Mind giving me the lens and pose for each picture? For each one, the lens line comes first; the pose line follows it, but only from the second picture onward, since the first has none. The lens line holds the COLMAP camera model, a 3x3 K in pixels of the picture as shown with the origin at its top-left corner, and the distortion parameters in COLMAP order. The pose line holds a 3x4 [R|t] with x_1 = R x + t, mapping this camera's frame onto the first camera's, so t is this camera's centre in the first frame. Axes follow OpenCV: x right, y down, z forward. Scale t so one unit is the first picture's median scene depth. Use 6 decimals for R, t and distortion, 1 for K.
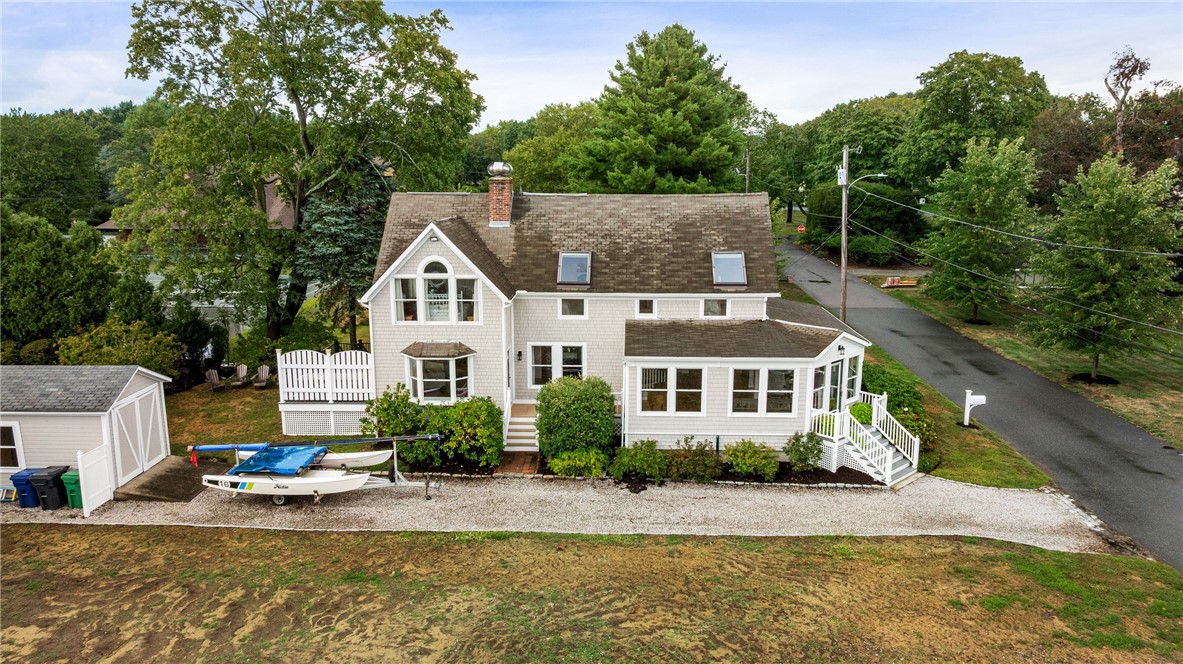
lens RADIAL K [[831.9, 0, 591.5], [0, 831.9, 332.0], [0, 0, 1]] dist [-0.023814, -0.002298]
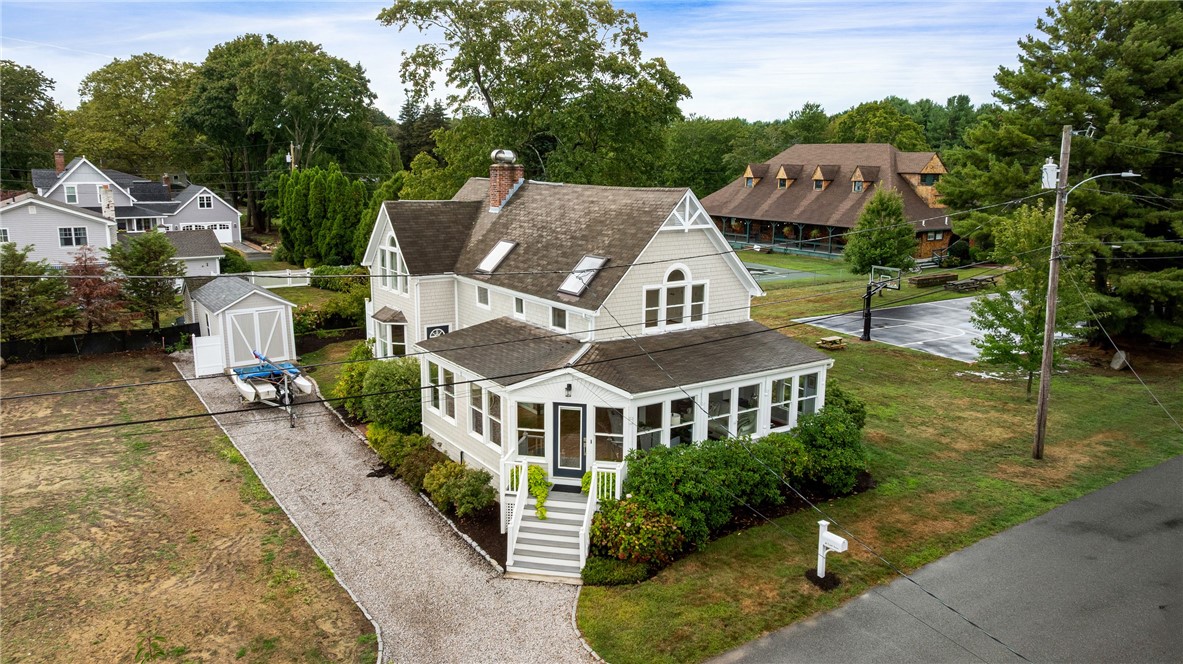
lens RADIAL K [[831.9, 0, 591.5], [0, 831.9, 332.0], [0, 0, 1]] dist [-0.023814, -0.002298]
pose [[0.594892, 0.164856, -0.786718, 0.885783], [-0.167109, 0.982723, 0.079565, -0.093419], [0.786243, 0.084135, 0.612163, 0.527489]]
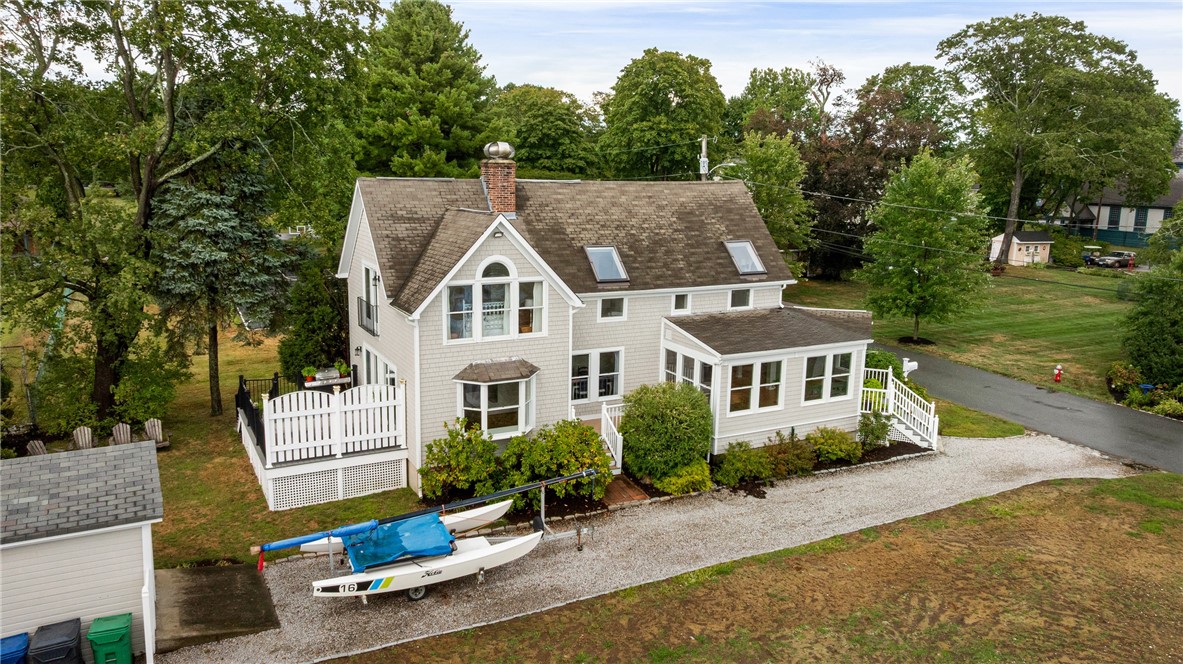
lens RADIAL K [[869.0, 0, 591.5], [0, 869.0, 332.0], [0, 0, 1]] dist [-0.022922, -0.000438]
pose [[0.861097, -0.081716, 0.501830, -0.537303], [0.079963, 0.996483, 0.025053, -0.030742], [-0.502113, 0.018555, 0.864603, 0.221135]]
